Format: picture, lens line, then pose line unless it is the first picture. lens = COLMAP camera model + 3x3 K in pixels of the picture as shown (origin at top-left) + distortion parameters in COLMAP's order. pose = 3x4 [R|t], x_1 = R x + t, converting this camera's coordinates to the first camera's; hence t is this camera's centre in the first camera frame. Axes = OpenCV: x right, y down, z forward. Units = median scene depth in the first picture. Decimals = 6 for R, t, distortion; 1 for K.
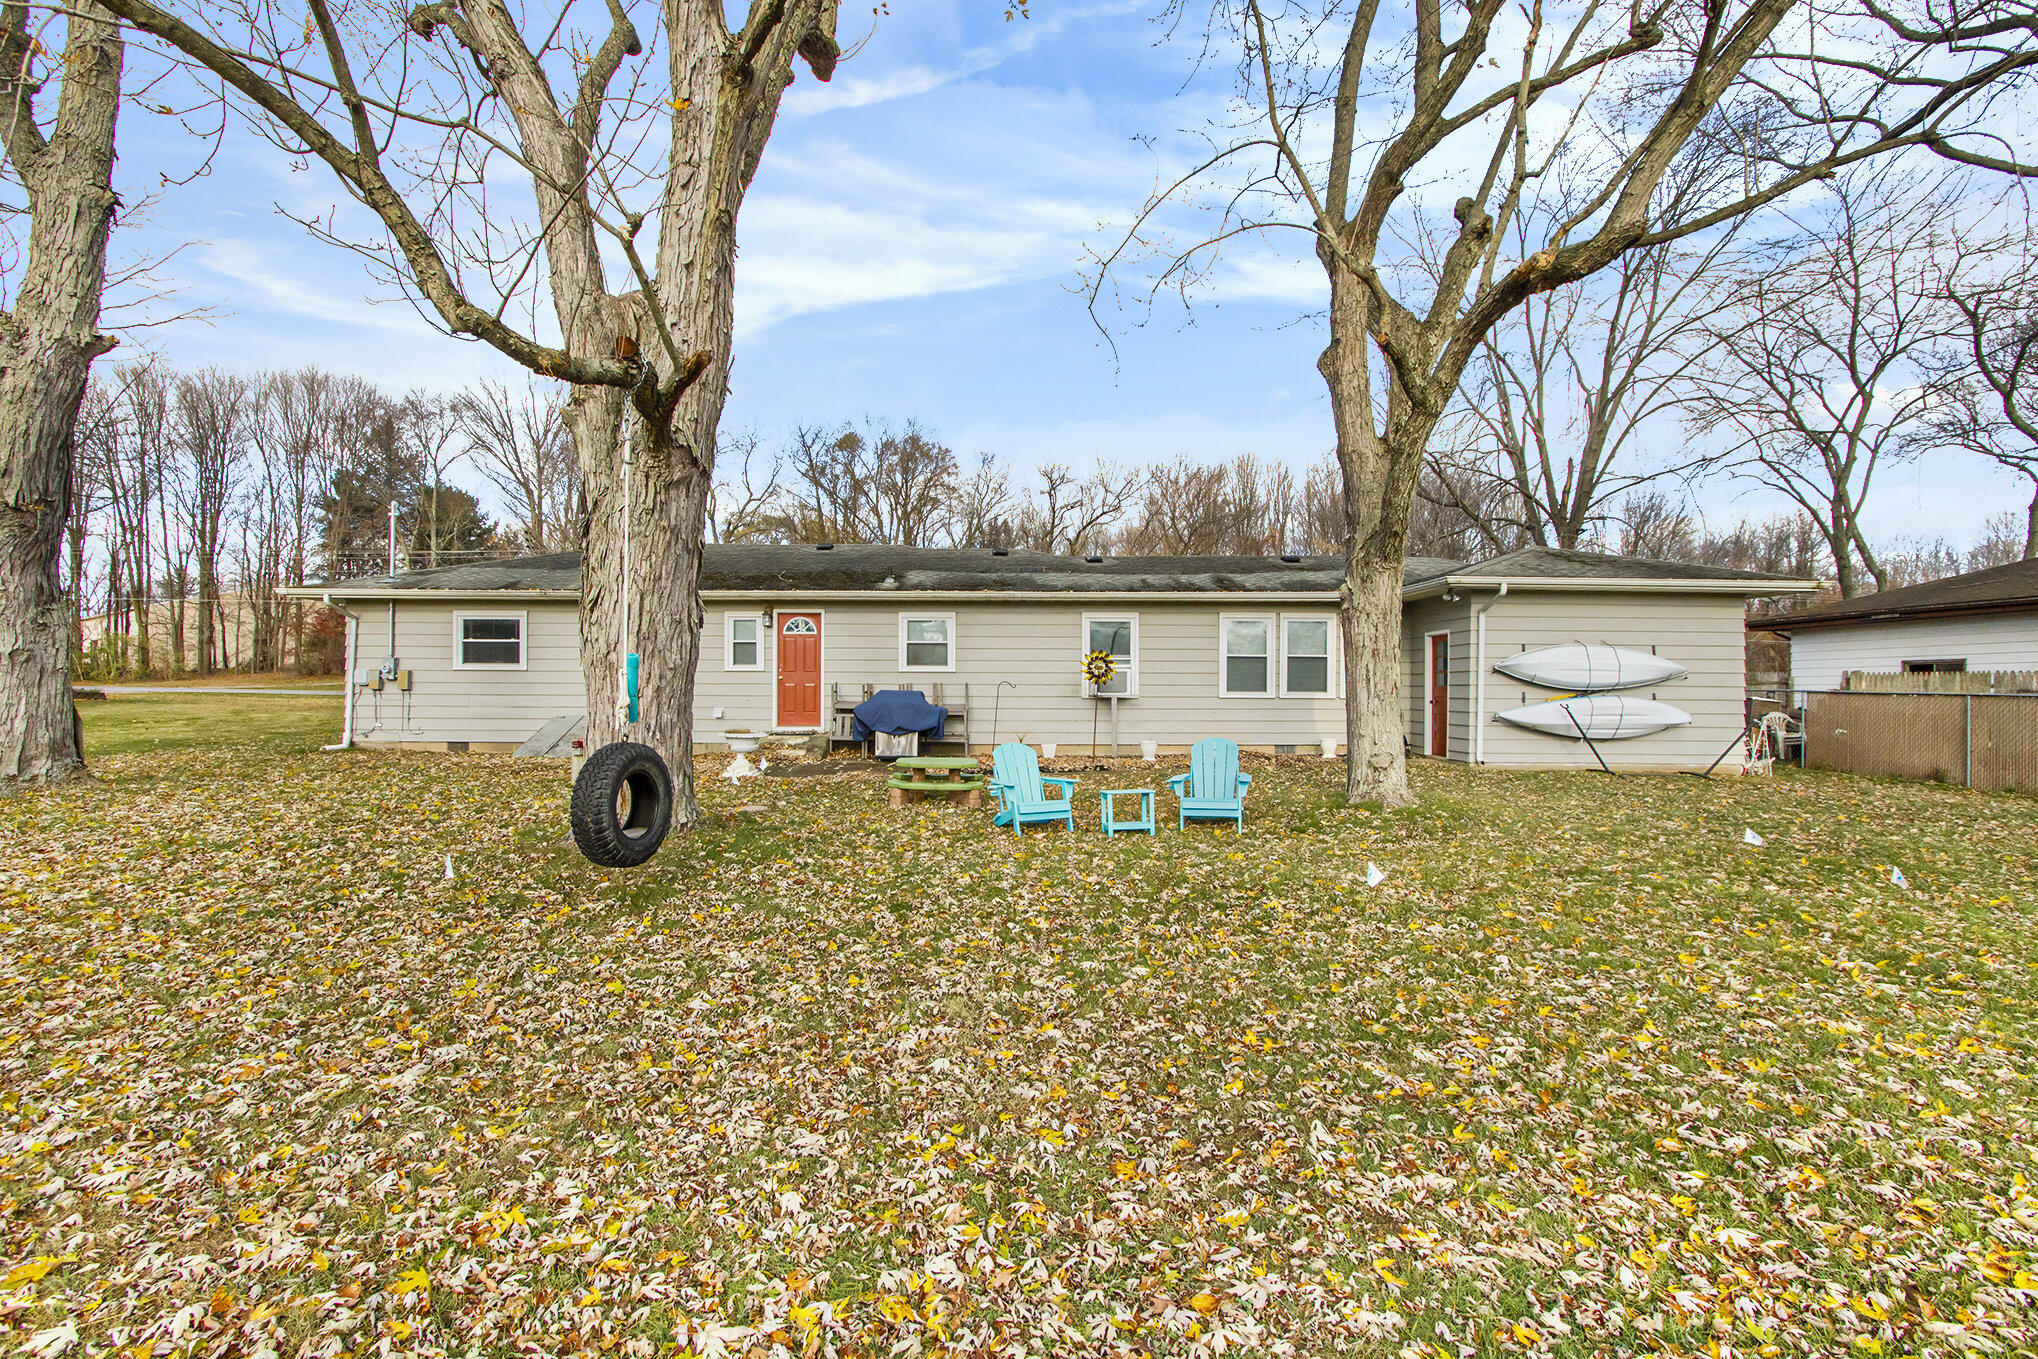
lens RADIAL K [[953.0, 0, 1005.7], [0, 953.0, 686.6], [0, 0, 1]] dist [-0.000306, 0.000983]
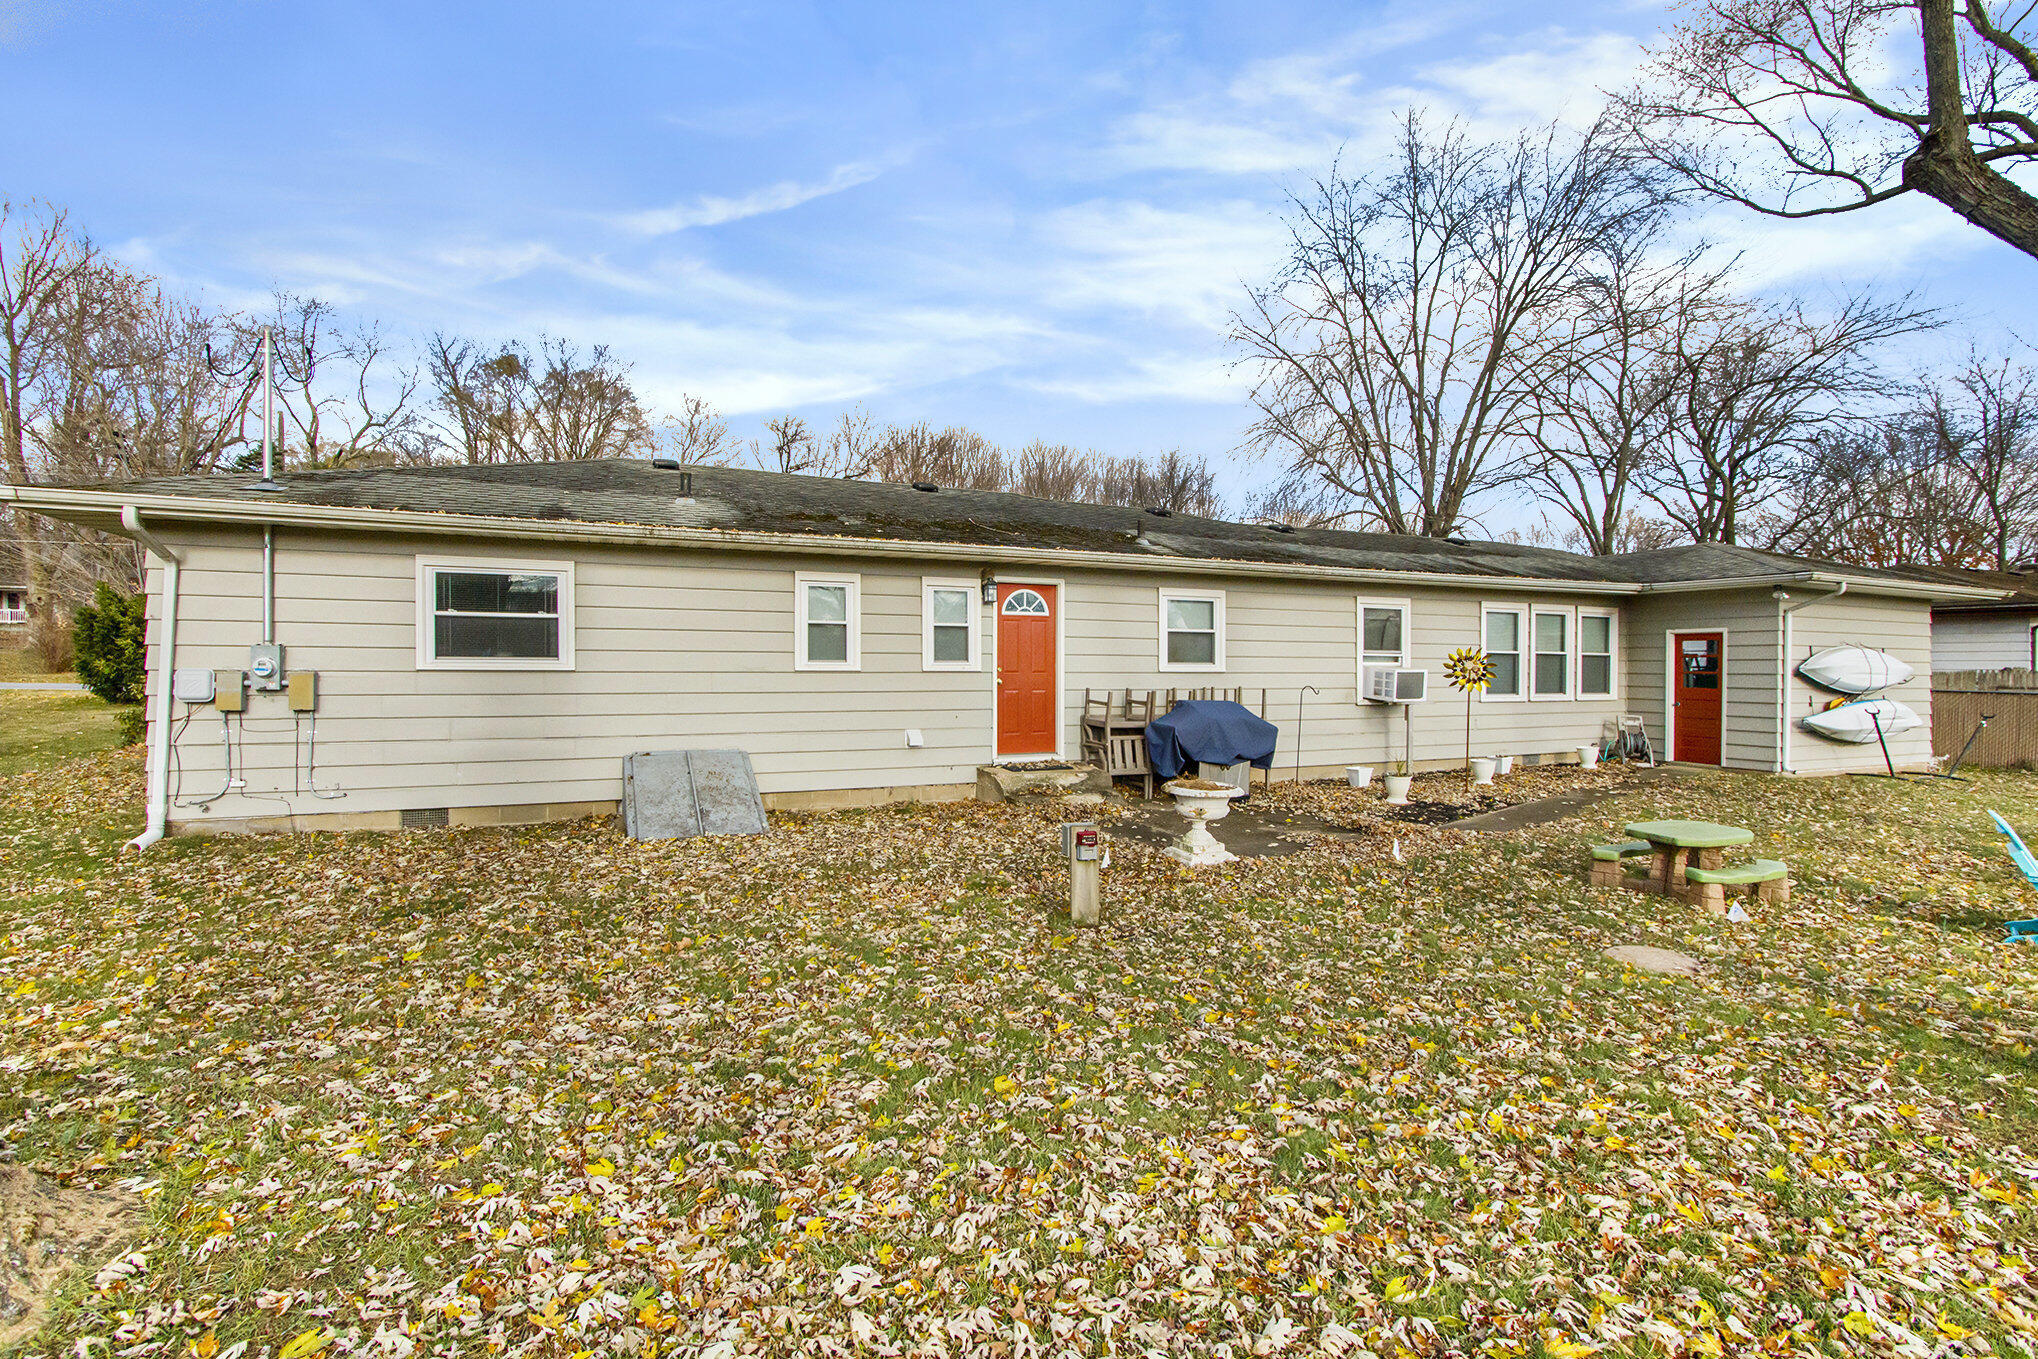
lens RADIAL K [[953.0, 0, 1026.5], [0, 953.0, 670.5], [0, 0, 1]] dist [-0.000306, 0.000983]
pose [[0.913509, -0.001583, 0.406814, -0.487745], [-0.002204, 0.999958, 0.008841, -0.022624], [-0.406812, -0.008973, 0.913468, 0.395926]]
